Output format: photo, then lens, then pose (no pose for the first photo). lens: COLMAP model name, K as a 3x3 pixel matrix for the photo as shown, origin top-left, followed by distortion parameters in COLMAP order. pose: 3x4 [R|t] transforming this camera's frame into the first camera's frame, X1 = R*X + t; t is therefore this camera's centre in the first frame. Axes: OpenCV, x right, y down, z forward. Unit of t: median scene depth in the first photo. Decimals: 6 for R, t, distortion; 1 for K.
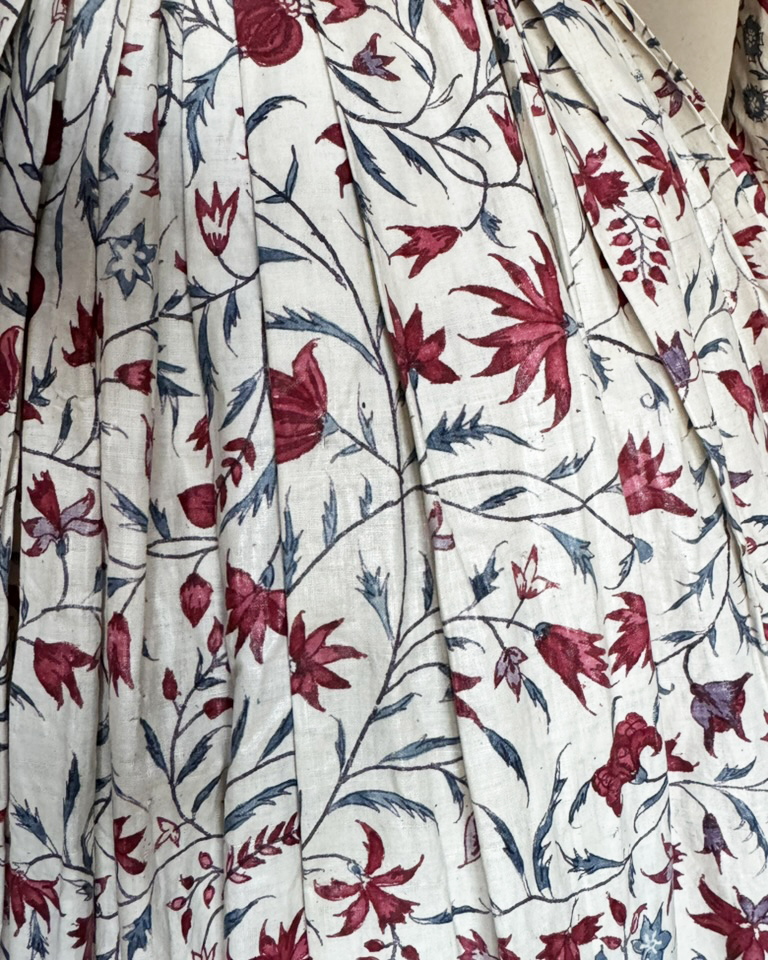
lens RADIAL K [[835.5, 0, 386.4], [0, 835.5, 482.6], [0, 0, 1]] dist [-0.013913, -0.005213]
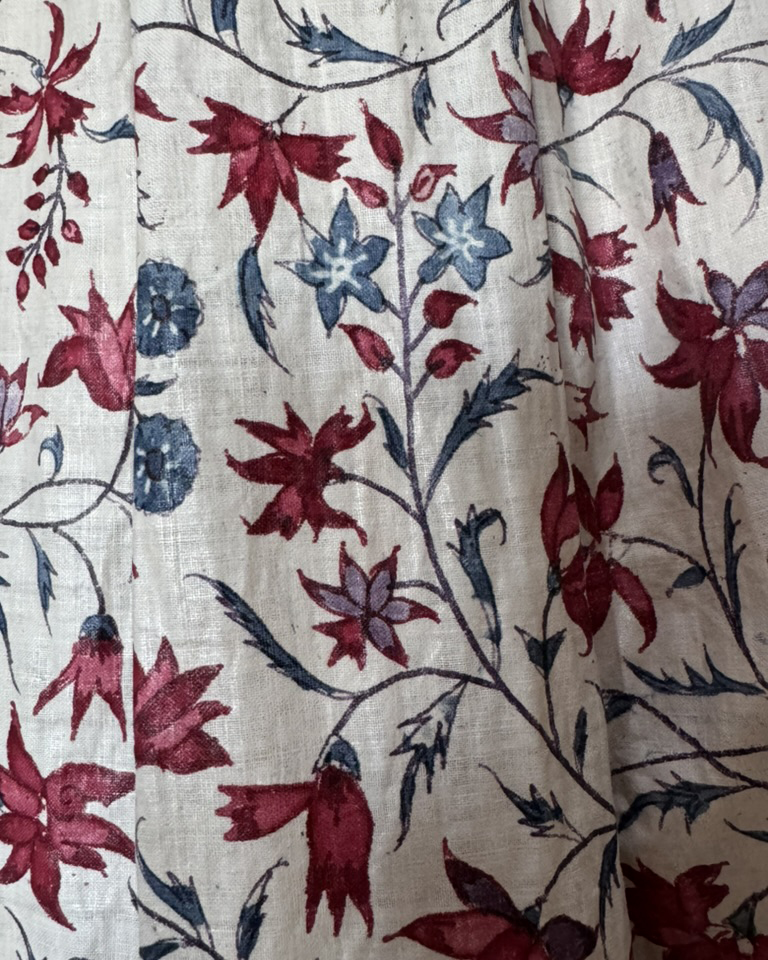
lens RADIAL K [[835.5, 0, 388.2], [0, 835.5, 476.5], [0, 0, 1]] dist [-0.013913, -0.005213]
pose [[0.883136, 0.051104, -0.466324, 0.567103], [-0.138386, 0.978193, -0.154879, 0.835352], [0.448240, 0.201312, 0.870950, 0.530707]]
